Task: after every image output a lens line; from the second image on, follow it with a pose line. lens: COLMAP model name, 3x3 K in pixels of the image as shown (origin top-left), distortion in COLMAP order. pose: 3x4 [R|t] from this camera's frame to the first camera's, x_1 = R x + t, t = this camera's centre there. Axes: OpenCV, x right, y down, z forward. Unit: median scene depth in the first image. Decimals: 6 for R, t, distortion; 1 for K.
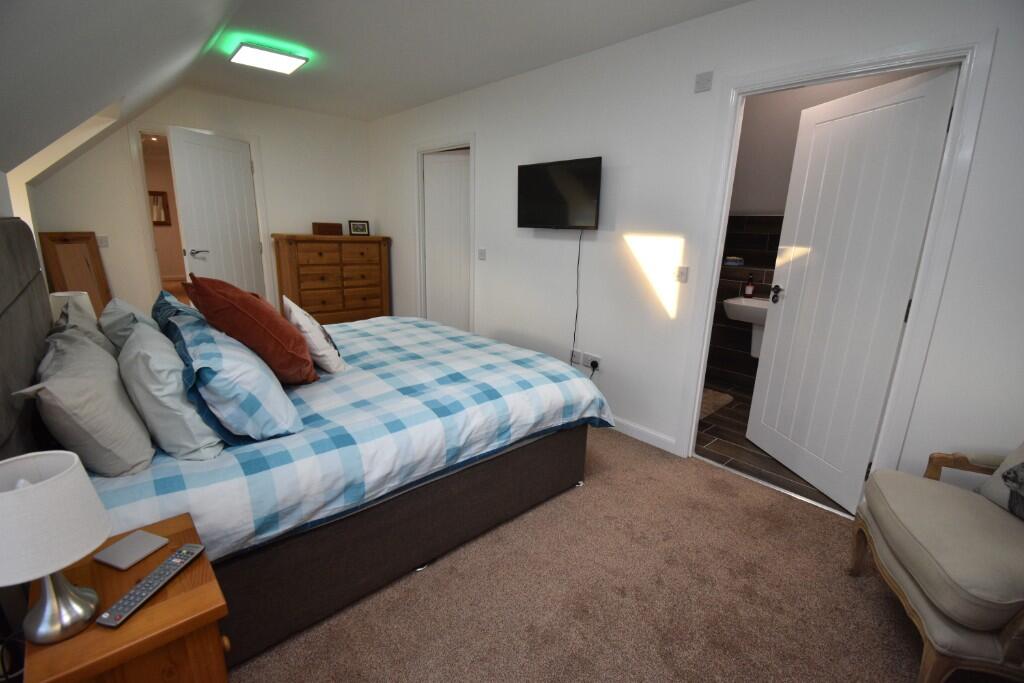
lens RADIAL K [[455.8, 0, 514.8], [0, 455.8, 342.1], [0, 0, 1]] dist [0.002797, -0.009704]
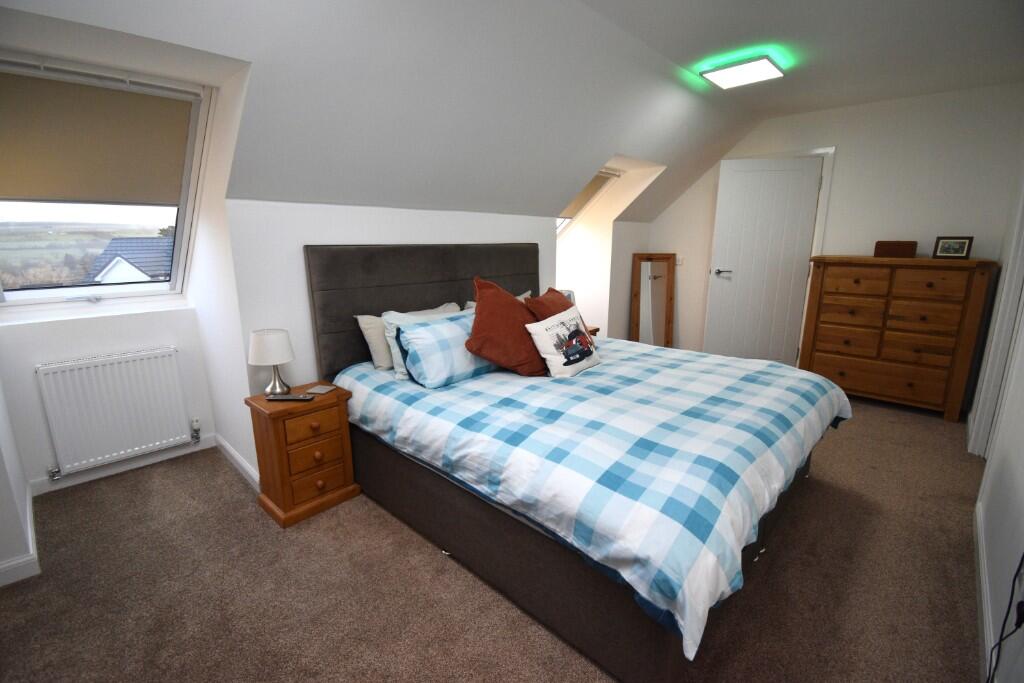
lens RADIAL K [[455.8, 0, 514.8], [0, 455.8, 342.1], [0, 0, 1]] dist [0.002797, -0.009704]
pose [[0.061960, 0.181003, -0.981529, 0.556281], [-0.234680, 0.958489, 0.161939, -0.143587], [0.970096, 0.220312, 0.101866, 0.660380]]
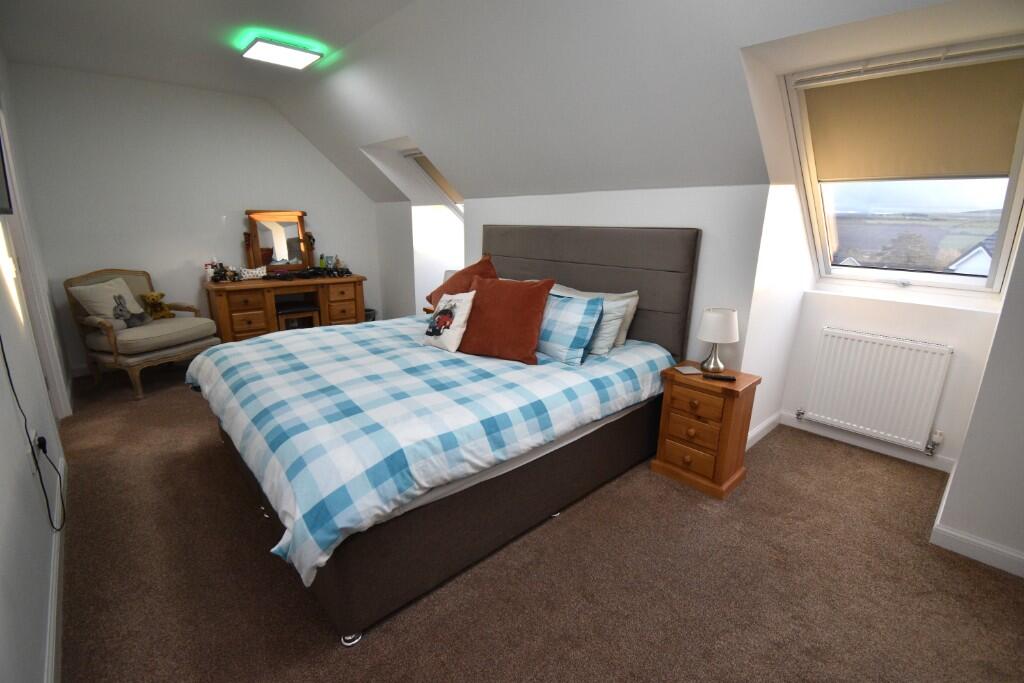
lens RADIAL K [[455.8, 0, 514.8], [0, 455.8, 342.1], [0, 0, 1]] dist [0.002797, -0.009704]
pose [[-0.998363, -0.052661, -0.022313, -0.513832], [-0.056877, 0.873183, 0.484063, -0.469417], [-0.006008, 0.484539, -0.874749, 1.778642]]
